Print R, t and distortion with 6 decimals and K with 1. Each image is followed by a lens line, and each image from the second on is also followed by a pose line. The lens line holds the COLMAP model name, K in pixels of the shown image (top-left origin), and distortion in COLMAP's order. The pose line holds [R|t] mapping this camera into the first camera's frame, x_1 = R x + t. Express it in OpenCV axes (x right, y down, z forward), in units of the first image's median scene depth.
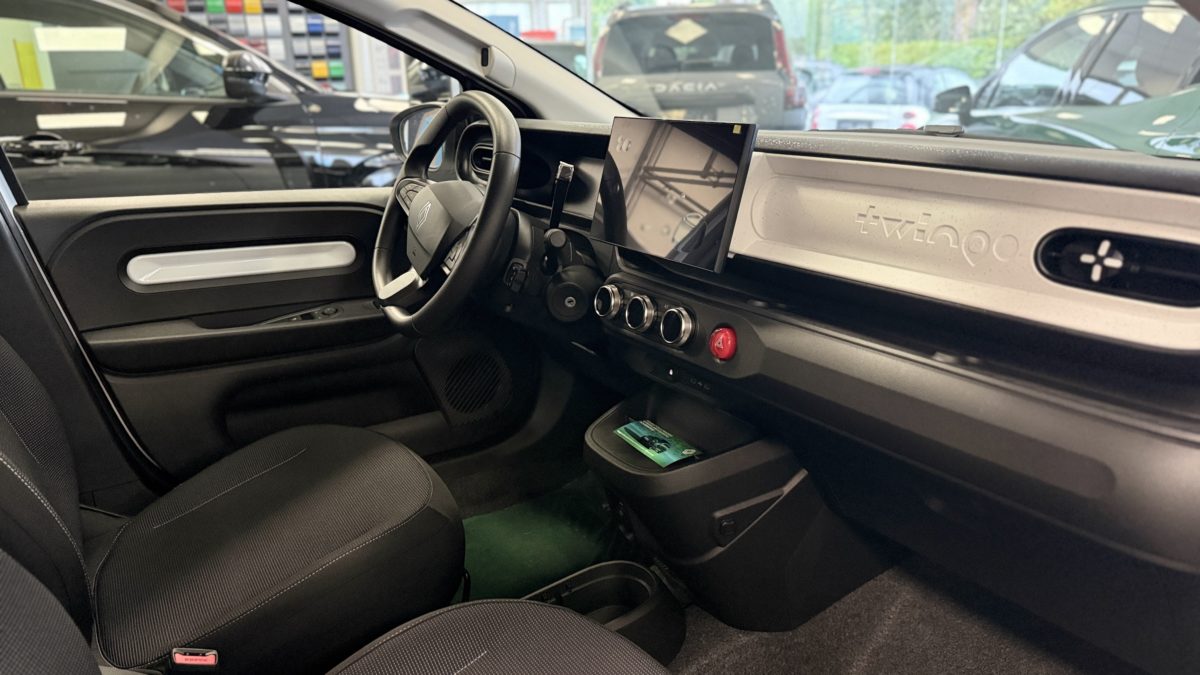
lens RADIAL K [[854.7, 0, 595.0], [0, 854.7, 342.8], [0, 0, 1]] dist [0.056517, -0.066139]
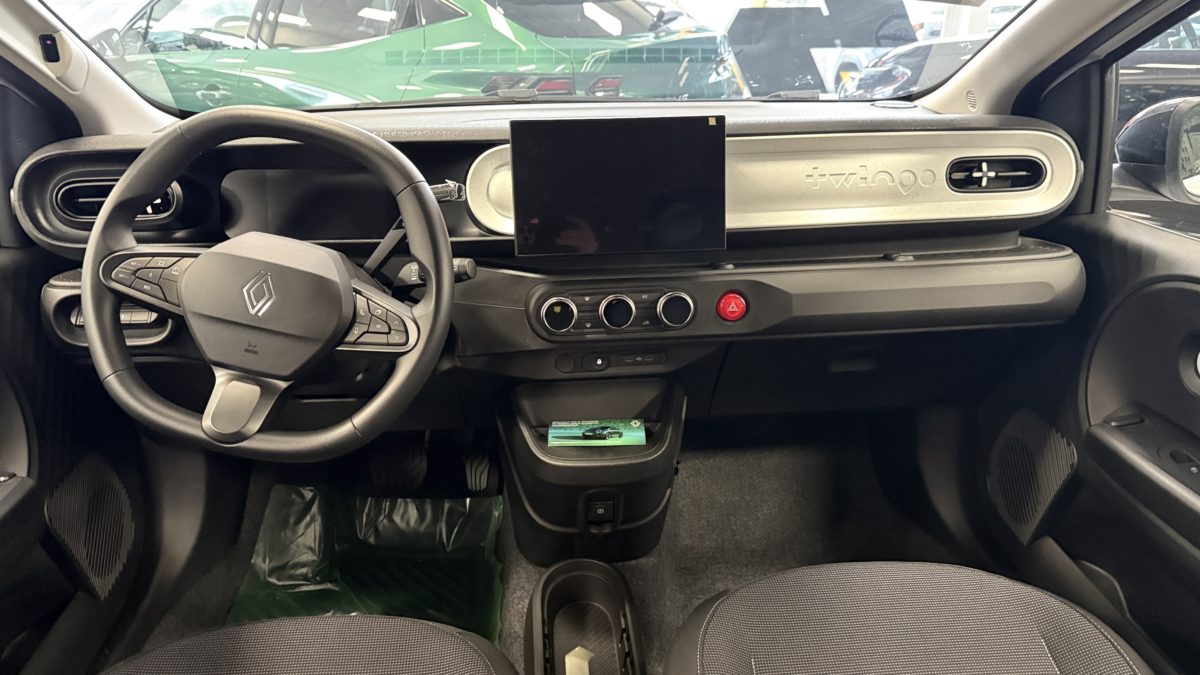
lens RADIAL K [[854.7, 0, 613.4], [0, 854.7, 335.4], [0, 0, 1]] dist [0.056517, -0.066139]
pose [[0.458898, -0.331312, 0.824406, -0.920996], [0.269947, 0.936002, 0.225896, -0.277186], [-0.846488, 0.118883, 0.518966, 0.563904]]
